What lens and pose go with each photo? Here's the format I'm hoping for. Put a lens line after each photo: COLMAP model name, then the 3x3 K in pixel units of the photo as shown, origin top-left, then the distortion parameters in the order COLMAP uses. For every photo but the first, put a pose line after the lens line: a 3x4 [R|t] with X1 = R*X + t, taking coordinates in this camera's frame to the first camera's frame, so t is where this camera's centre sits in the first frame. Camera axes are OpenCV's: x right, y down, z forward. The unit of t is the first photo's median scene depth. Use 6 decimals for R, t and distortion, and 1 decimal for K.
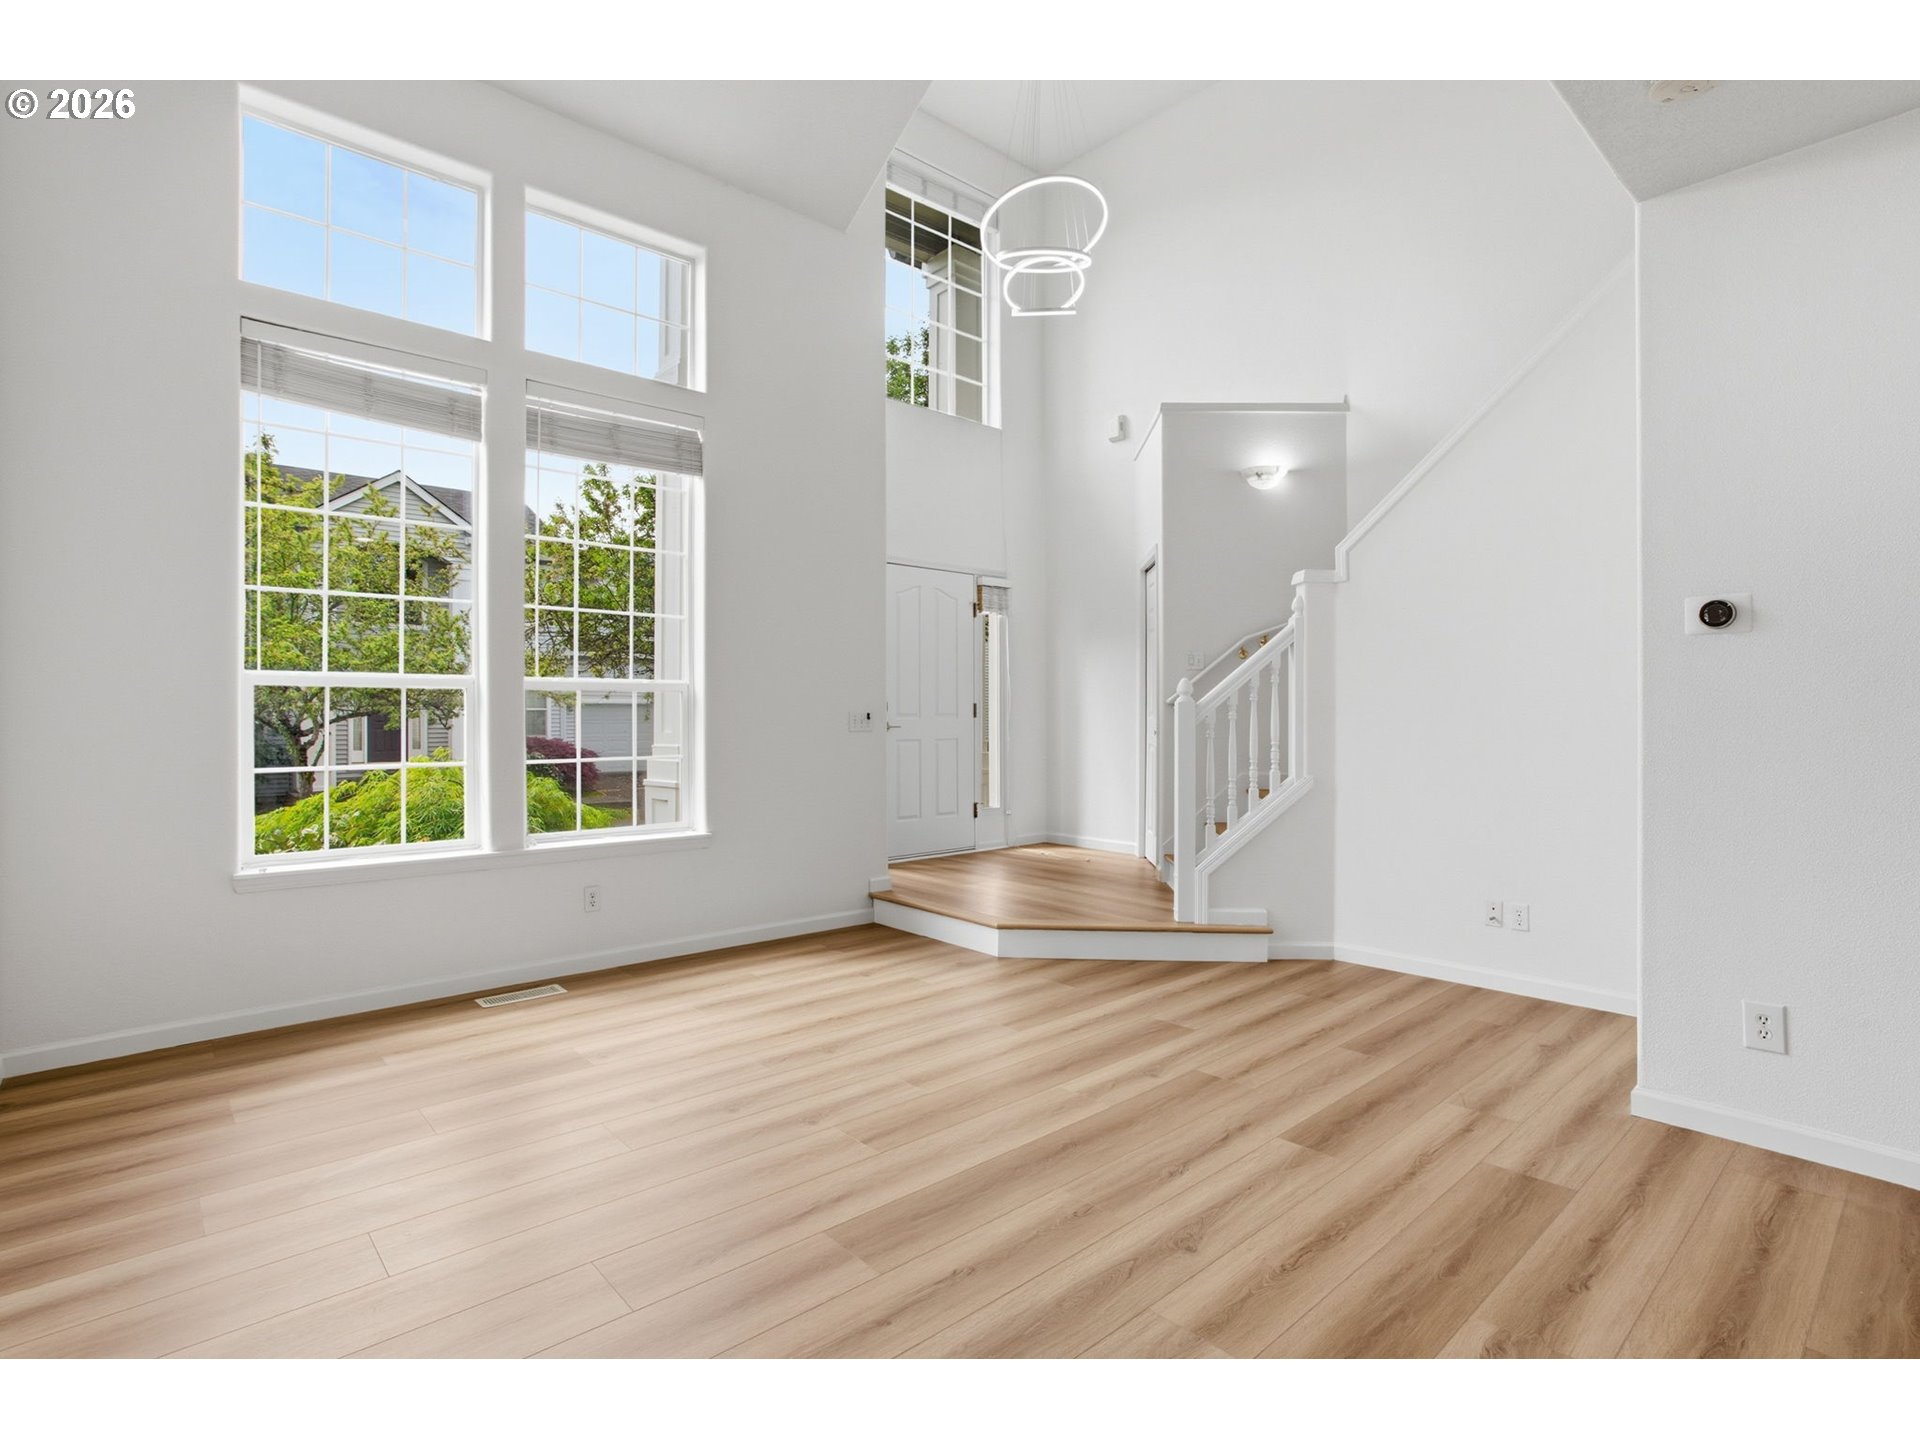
lens RADIAL K [[928.4, 0, 936.9], [0, 928.4, 710.8], [0, 0, 1]] dist [-0.019545, -0.000022]
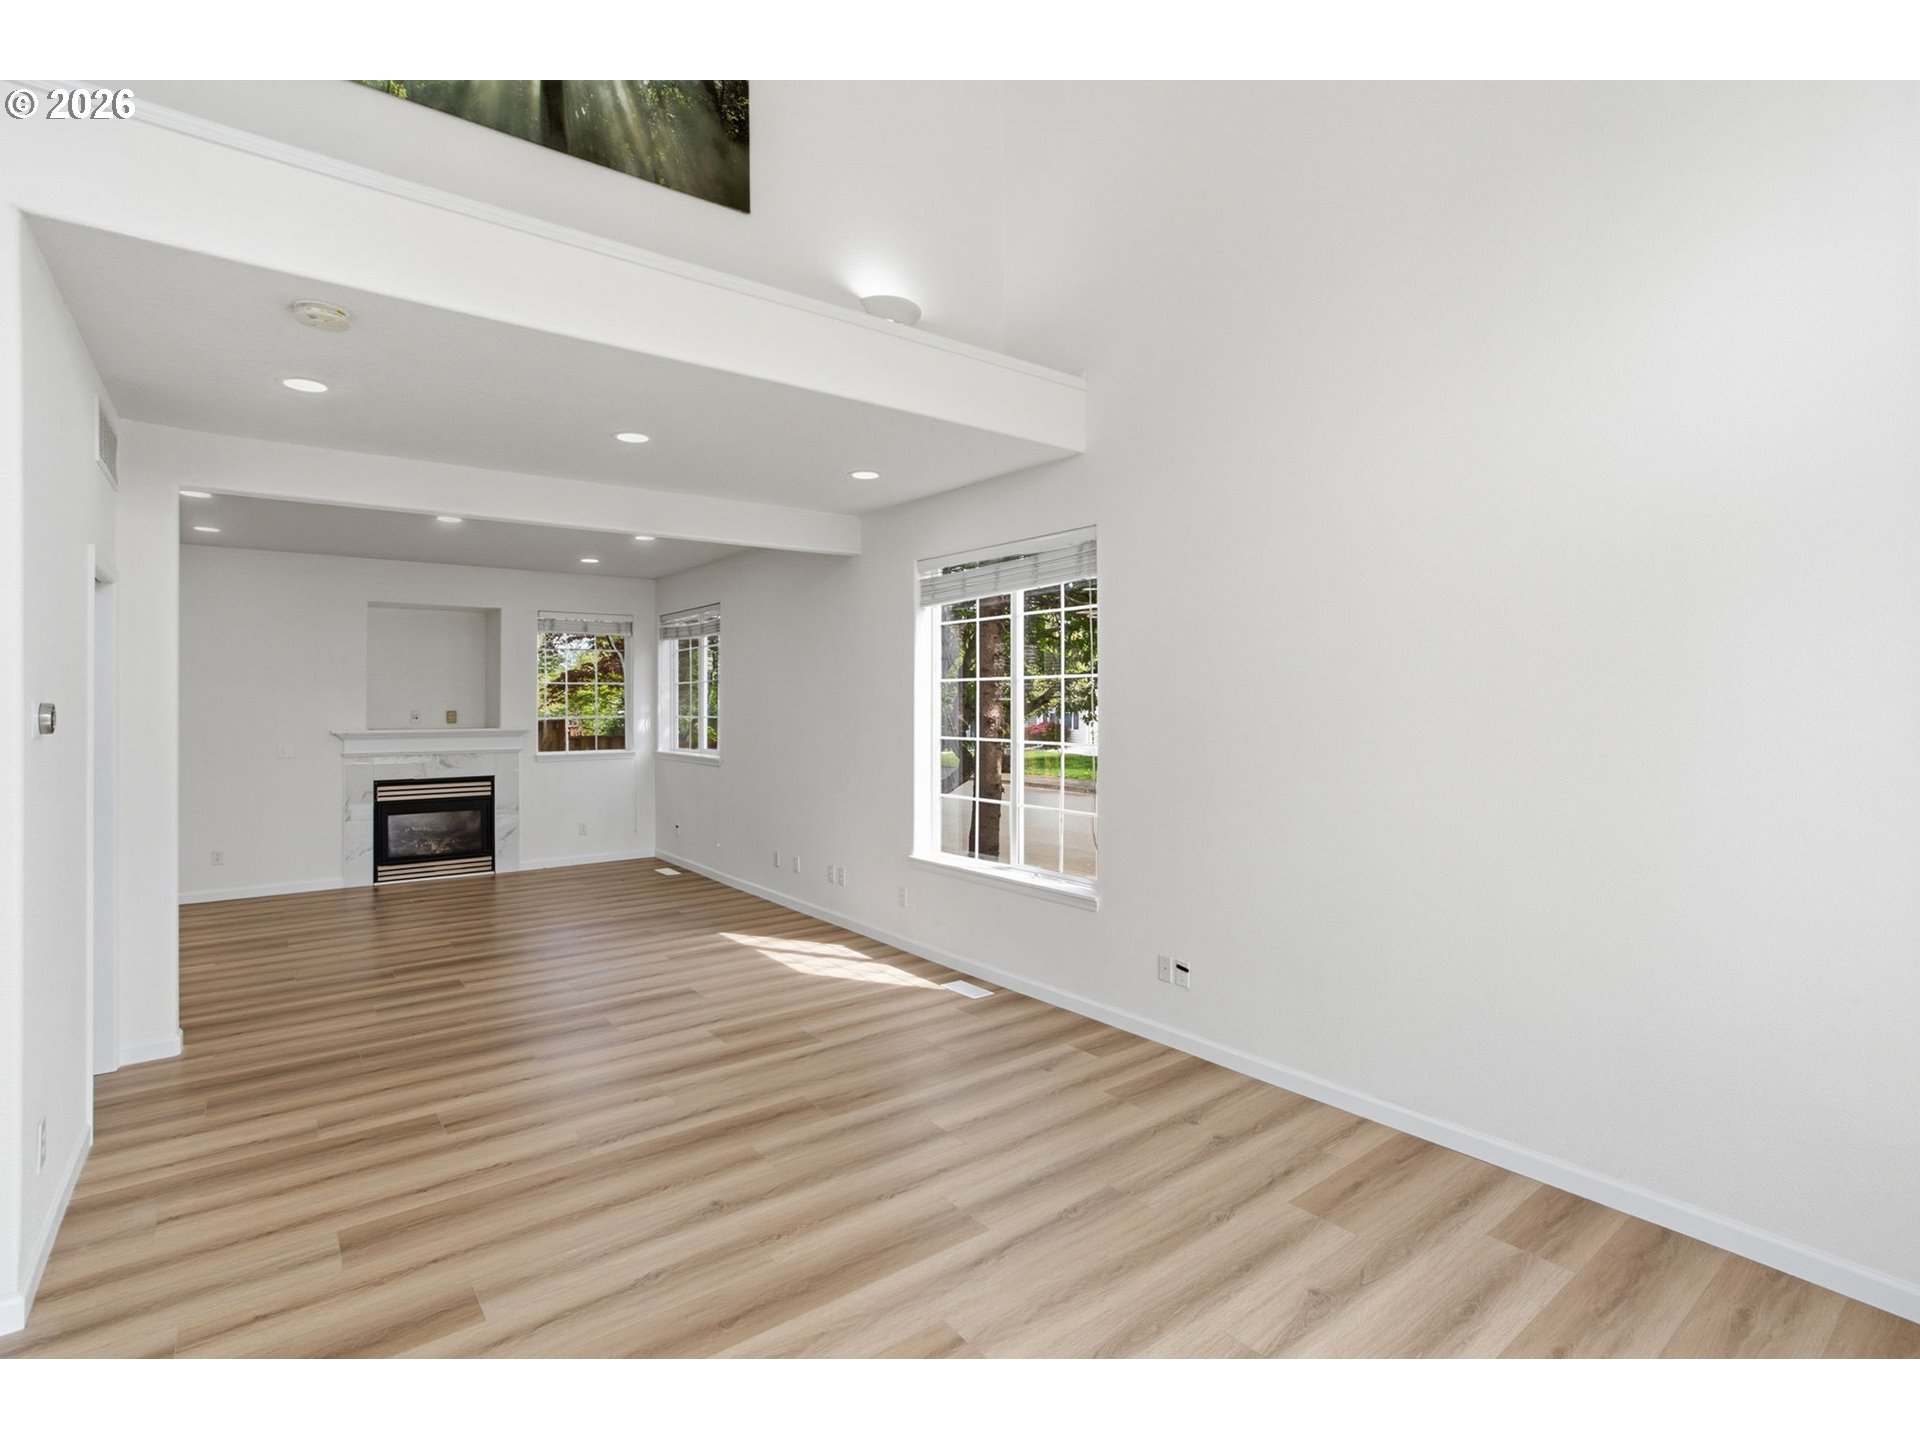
lens RADIAL K [[1017.1, 0, 955.3], [0, 1017.1, 705.1], [0, 0, 1]] dist [0.047547, 0.000212]
pose [[-0.998626, -0.006267, 0.052021, -0.120610], [-0.006320, 0.999980, -0.000861, -0.119240], [-0.052015, -0.001188, -0.998646, 1.980581]]
